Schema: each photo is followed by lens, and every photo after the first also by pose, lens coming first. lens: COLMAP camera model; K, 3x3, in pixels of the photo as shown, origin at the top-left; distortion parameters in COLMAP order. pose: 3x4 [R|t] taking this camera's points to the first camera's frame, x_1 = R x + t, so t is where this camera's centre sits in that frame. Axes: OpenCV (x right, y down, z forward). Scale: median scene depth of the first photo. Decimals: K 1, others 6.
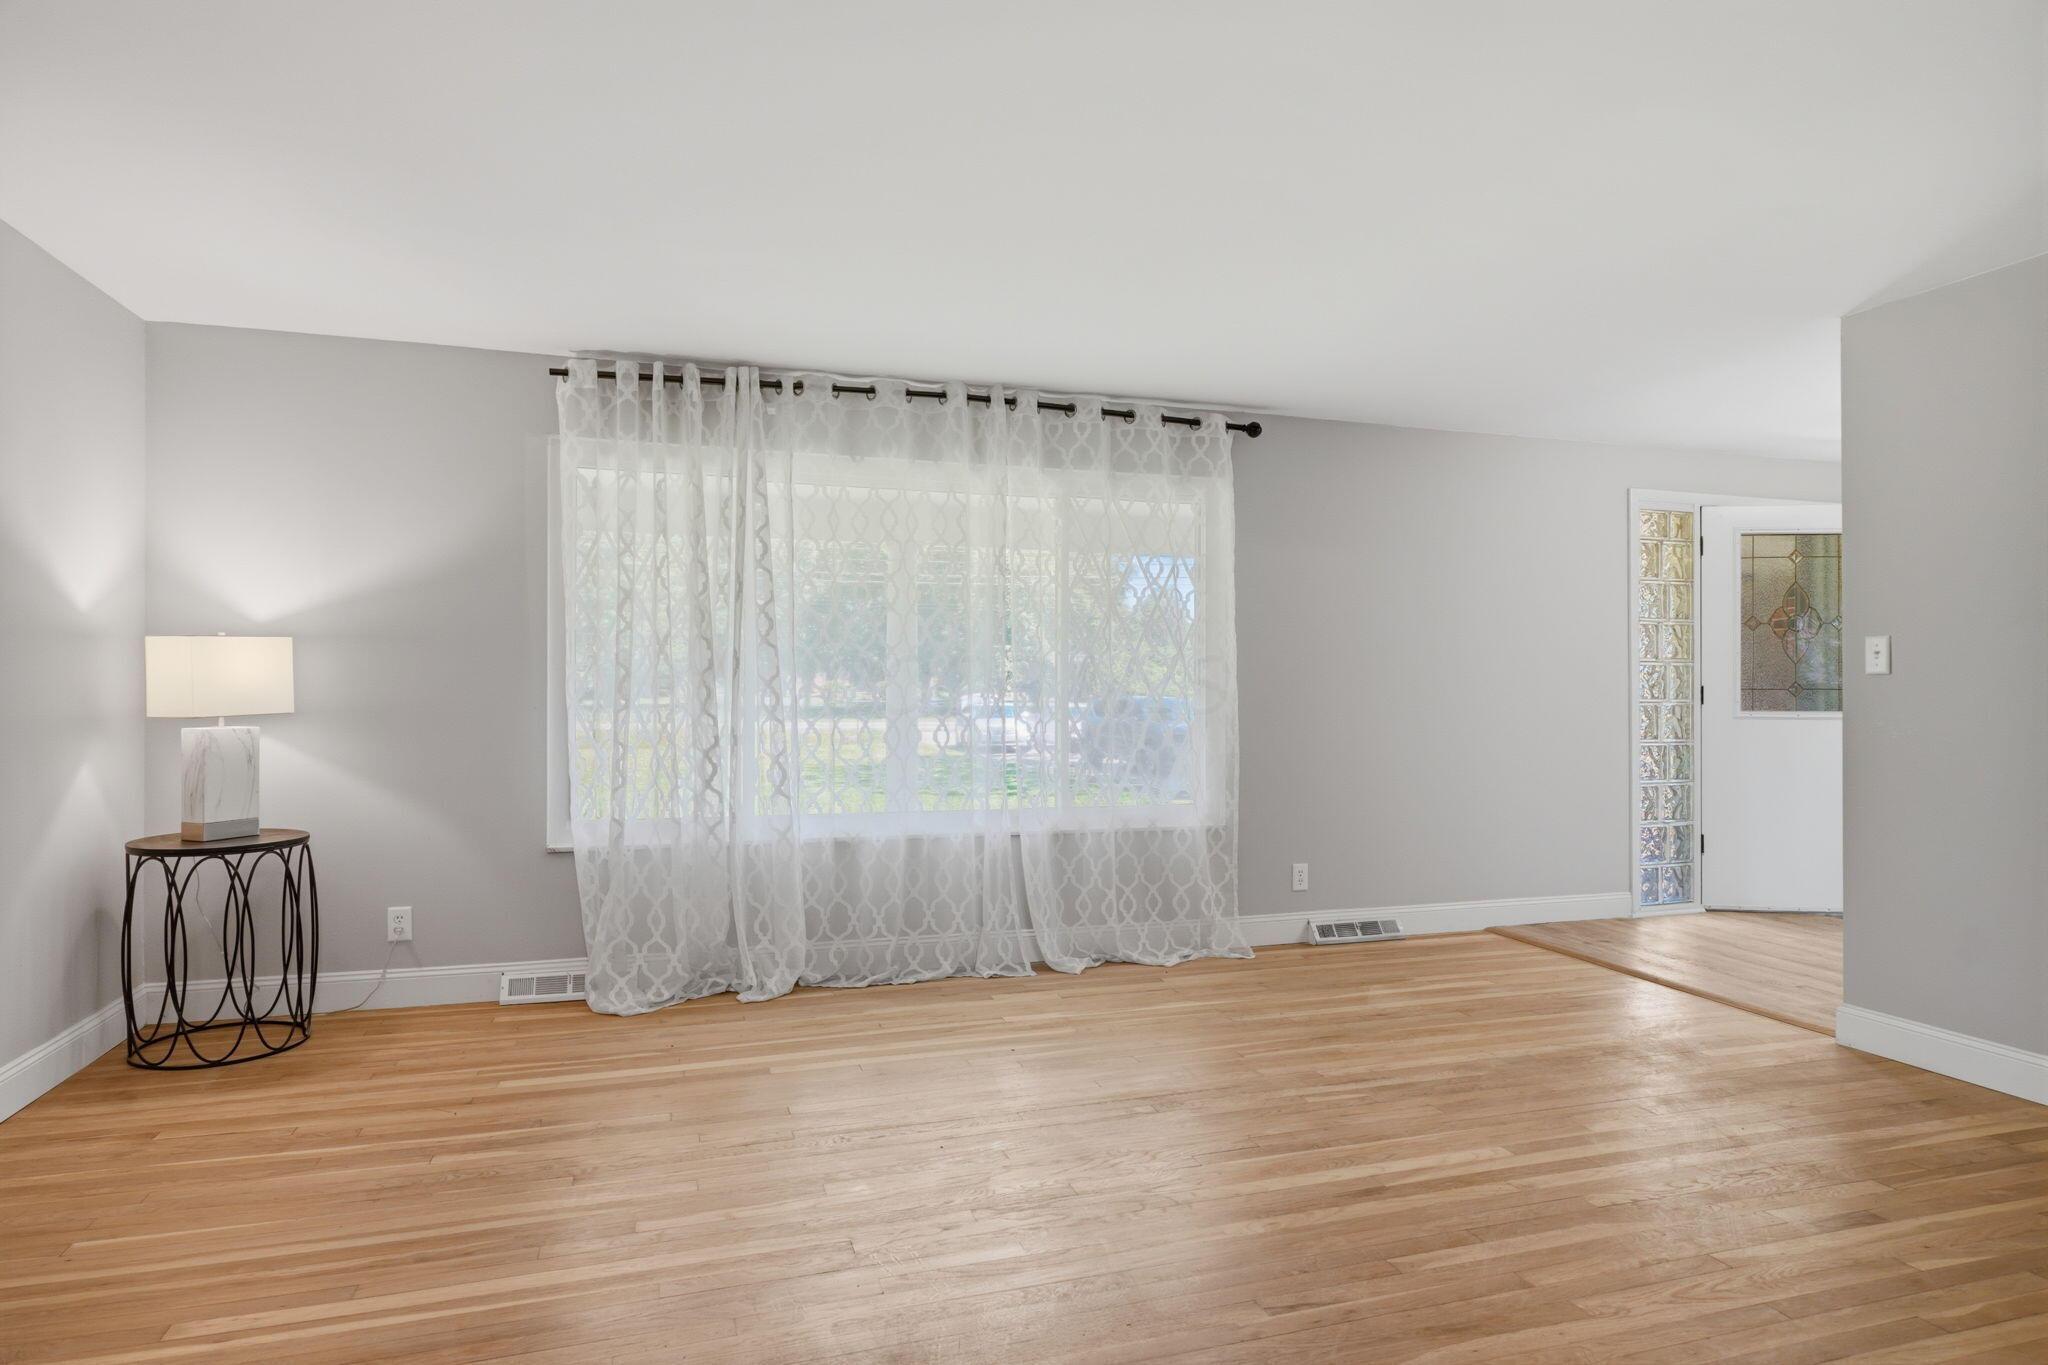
lens RADIAL K [[1181.2, 0, 1024.0], [0, 1181.2, 682.5], [0, 0, 1]] dist [-0.004114, -0.001061]
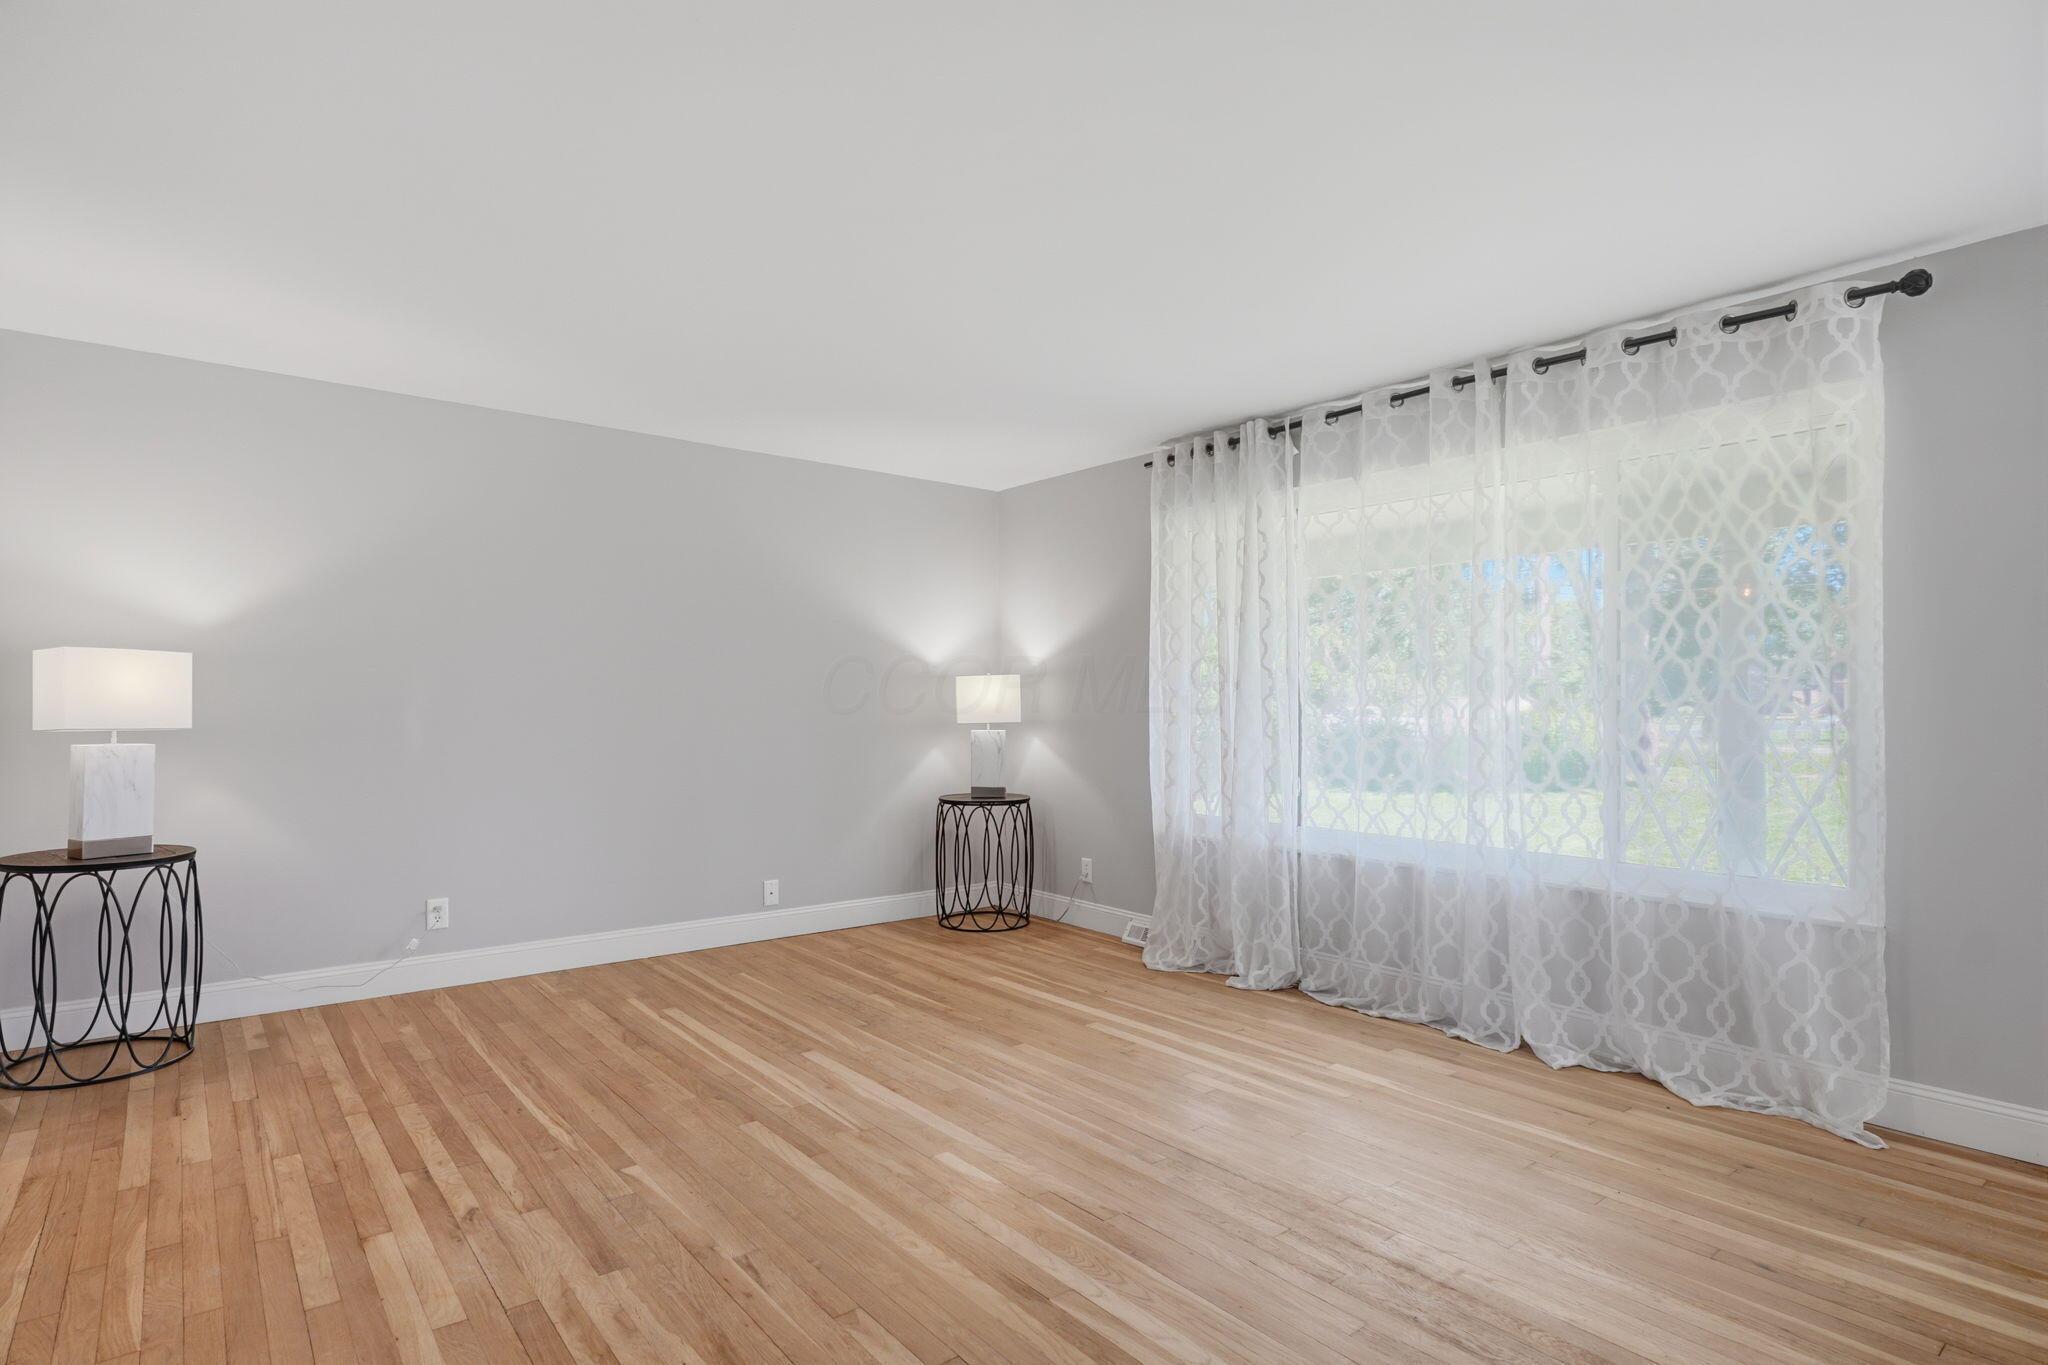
lens RADIAL K [[1056.6, 0, 1024.0], [0, 1056.6, 682.5], [0, 0, 1]] dist [0.001461, 0.000657]
pose [[0.356814, -0.021453, -0.933929, 0.644805], [0.001967, 0.999751, -0.022214, 0.003316], [0.934173, 0.006090, 0.356768, 0.455252]]
